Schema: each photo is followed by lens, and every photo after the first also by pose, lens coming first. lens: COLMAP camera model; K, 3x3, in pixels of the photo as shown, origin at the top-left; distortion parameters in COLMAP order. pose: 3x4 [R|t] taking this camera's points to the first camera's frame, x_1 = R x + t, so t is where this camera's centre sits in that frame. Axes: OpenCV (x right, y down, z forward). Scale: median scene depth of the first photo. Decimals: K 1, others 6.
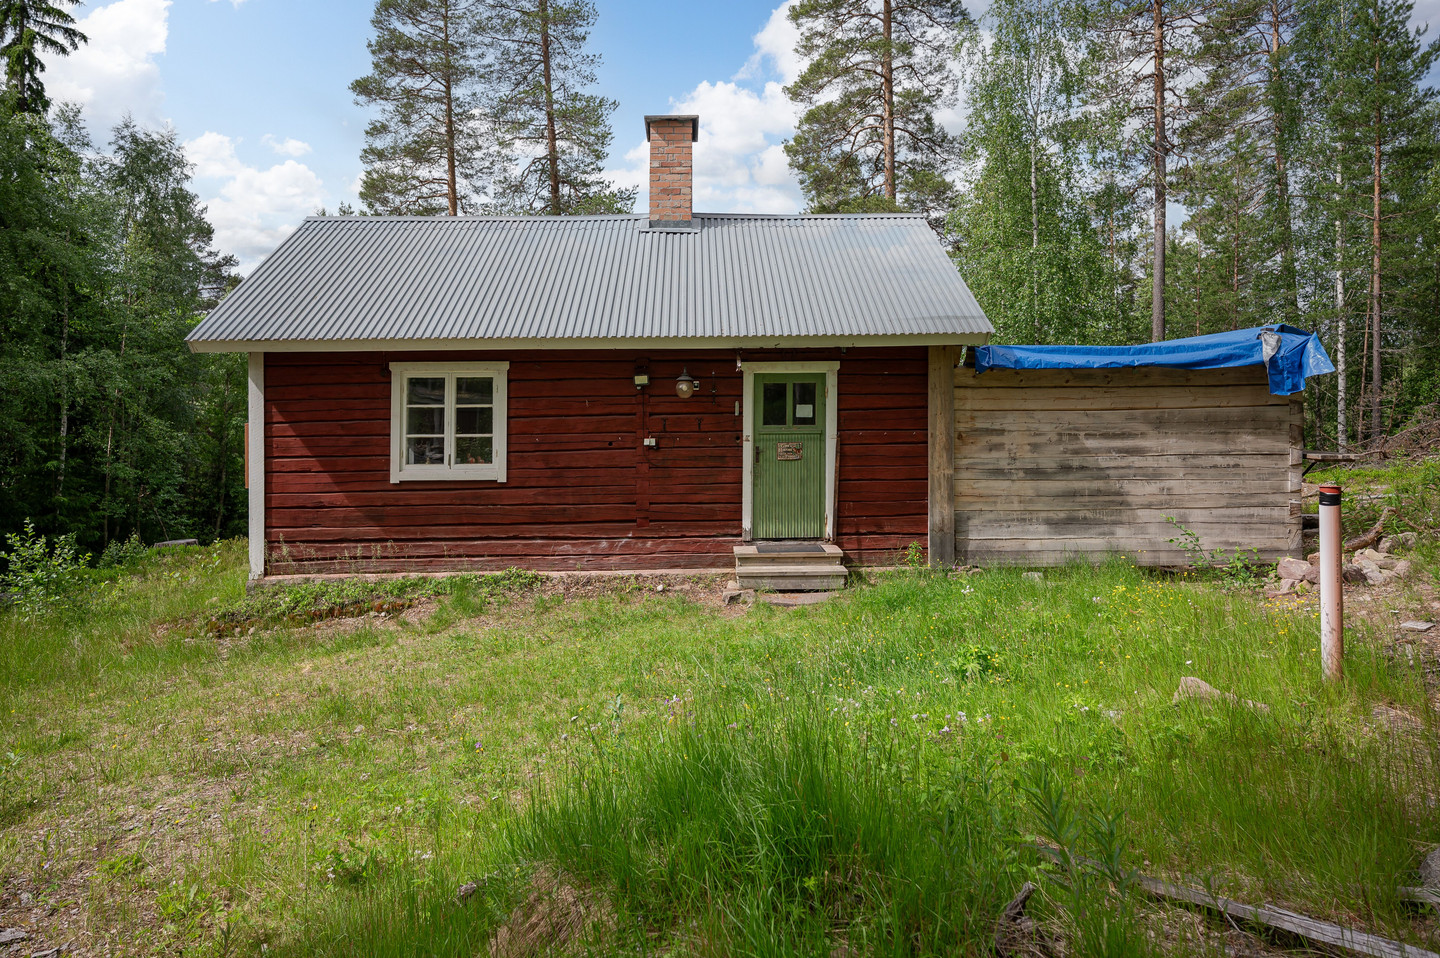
lens RADIAL K [[851.4, 0, 719.8], [0, 851.4, 473.0], [0, 0, 1]] dist [0.009265, -0.000741]
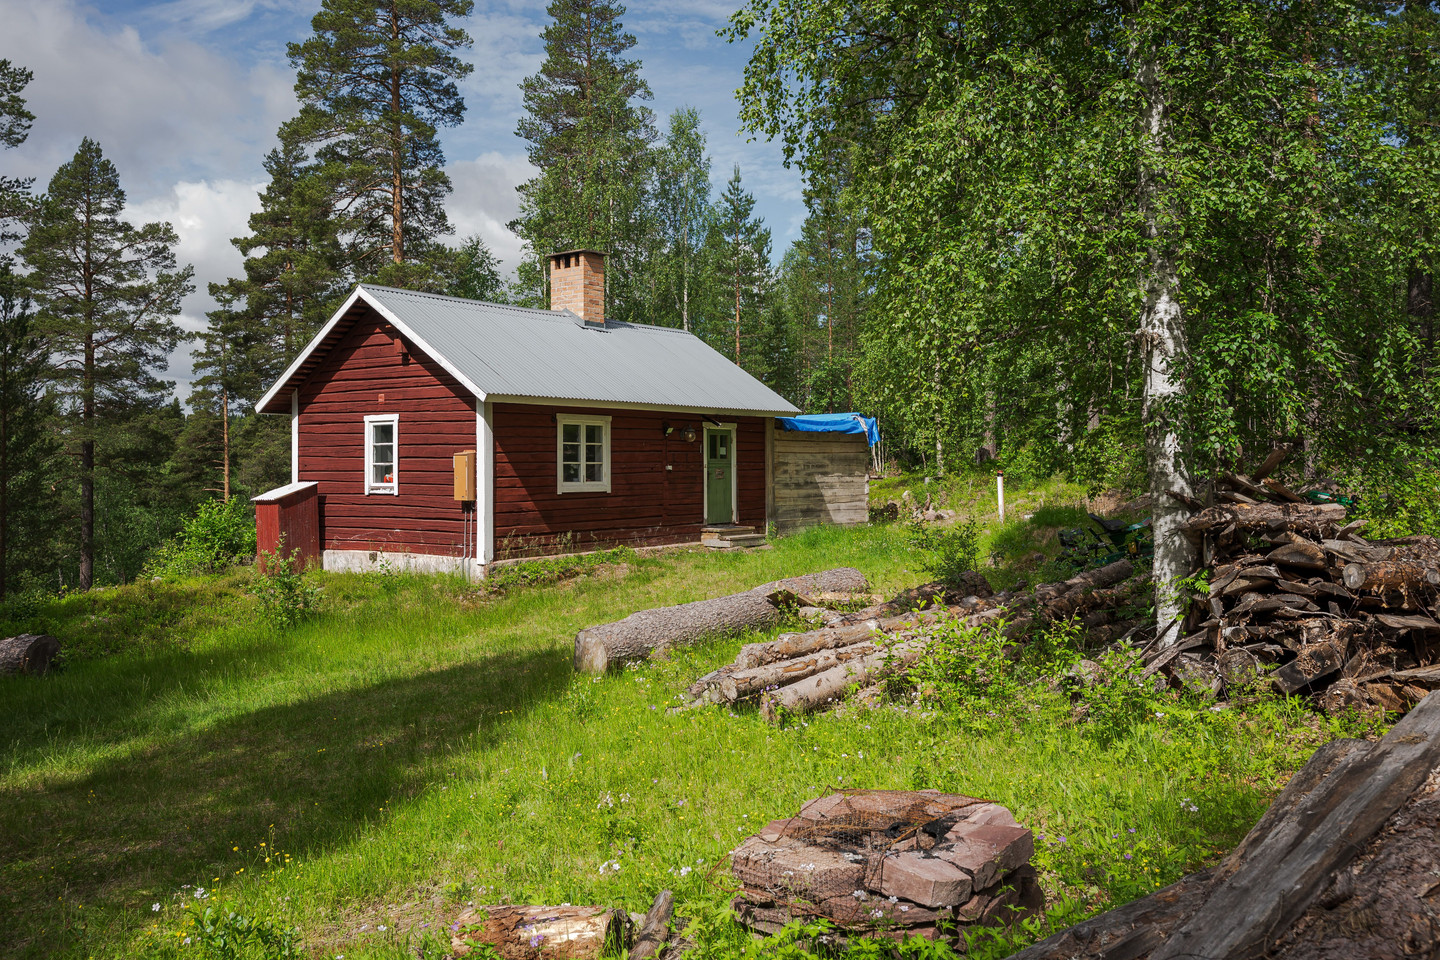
lens RADIAL K [[1188.1, 0, 710.8], [0, 1188.1, 433.4], [0, 0, 1]] dist [0.005965, -0.003081]
pose [[0.622549, 0.028935, 0.782046, -1.847075], [0.001567, 0.999268, -0.038220, -0.015055], [-0.782579, 0.025019, 0.622048, -0.512212]]
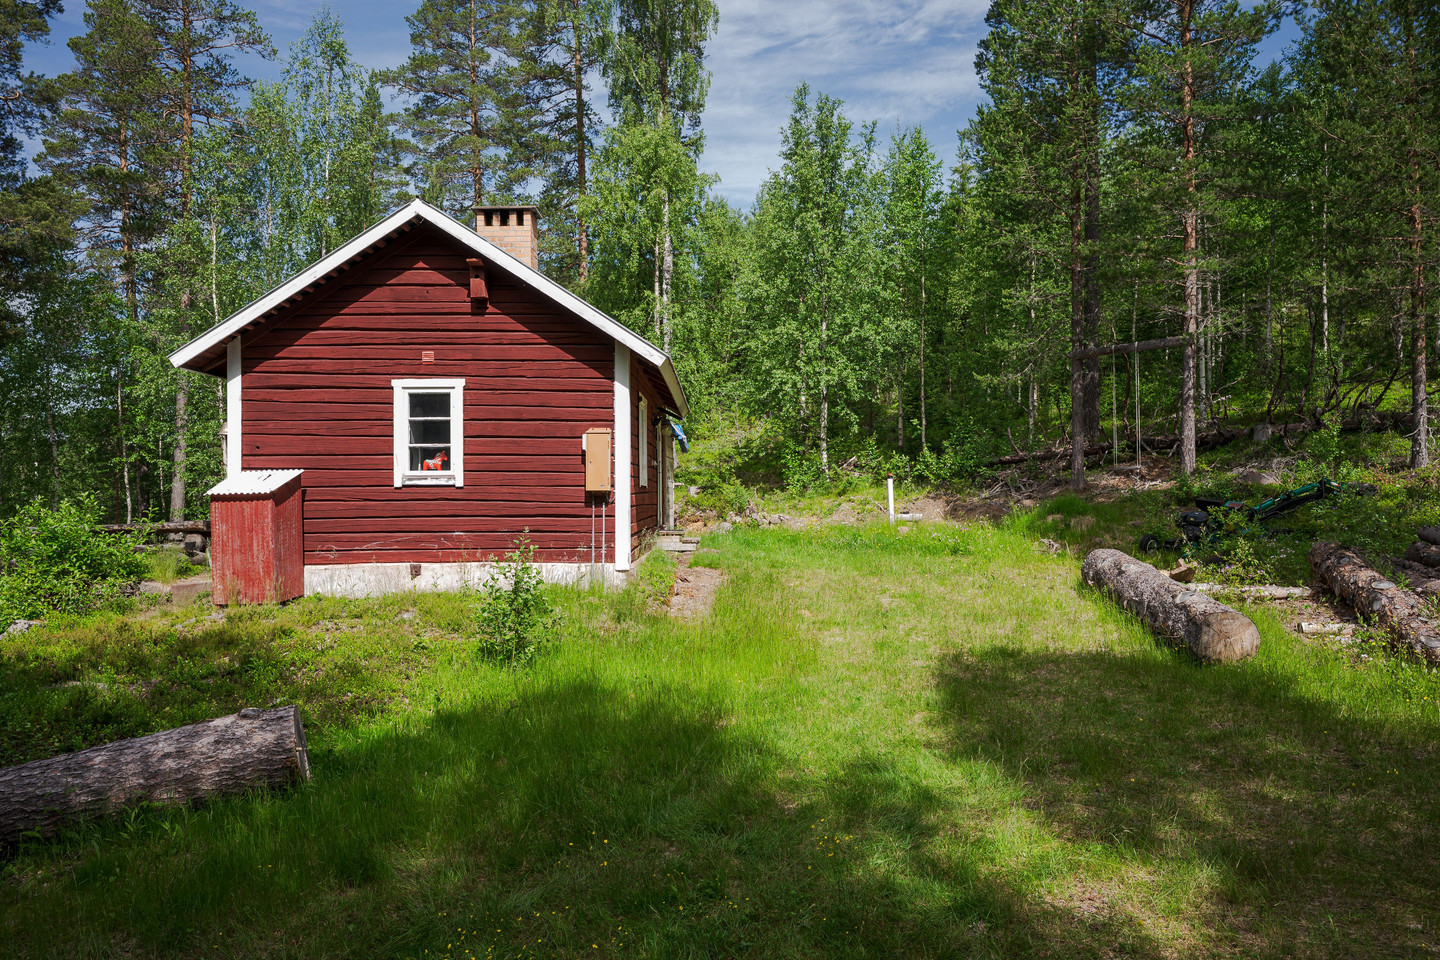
lens RADIAL K [[1063.1, 0, 718.4], [0, 1063.1, 485.0], [0, 0, 1]] dist [-0.001002, -0.000734]
pose [[0.027772, 0.022036, 0.999371, -1.950610], [0.008488, 0.999716, -0.022280, 0.044397], [-0.999578, 0.009101, 0.027577, 0.834437]]
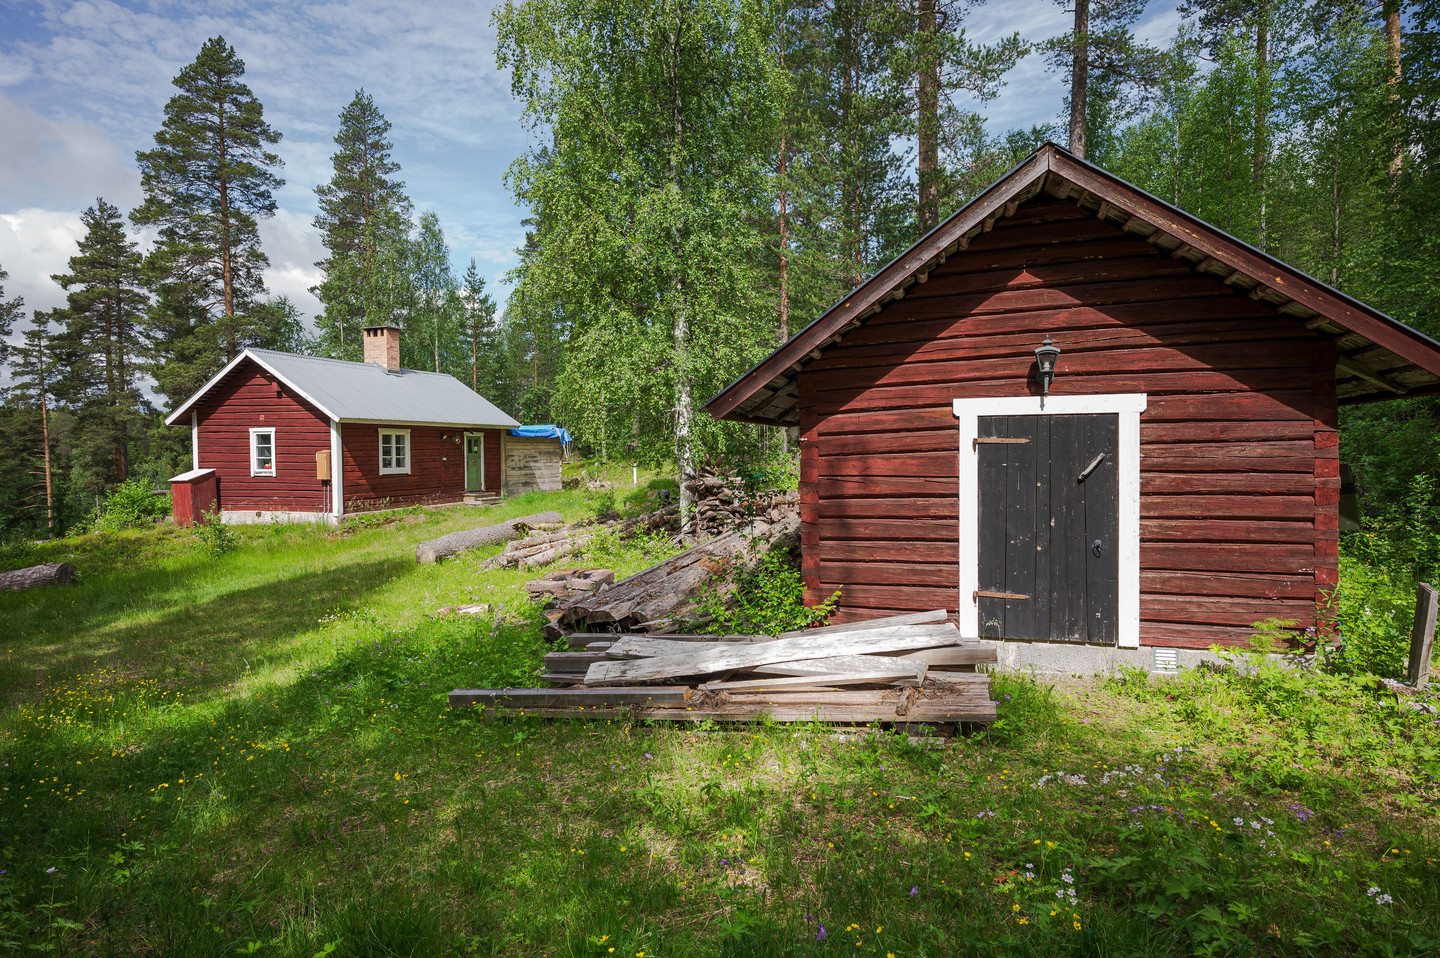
lens RADIAL K [[851.4, 0, 725.3], [0, 851.4, 474.0], [0, 0, 1]] dist [0.009265, -0.000741]
pose [[0.340167, -0.018489, 0.940183, -2.442398], [0.005748, 0.999829, 0.017583, -0.031295], [-0.940347, -0.000577, 0.340215, -0.856647]]
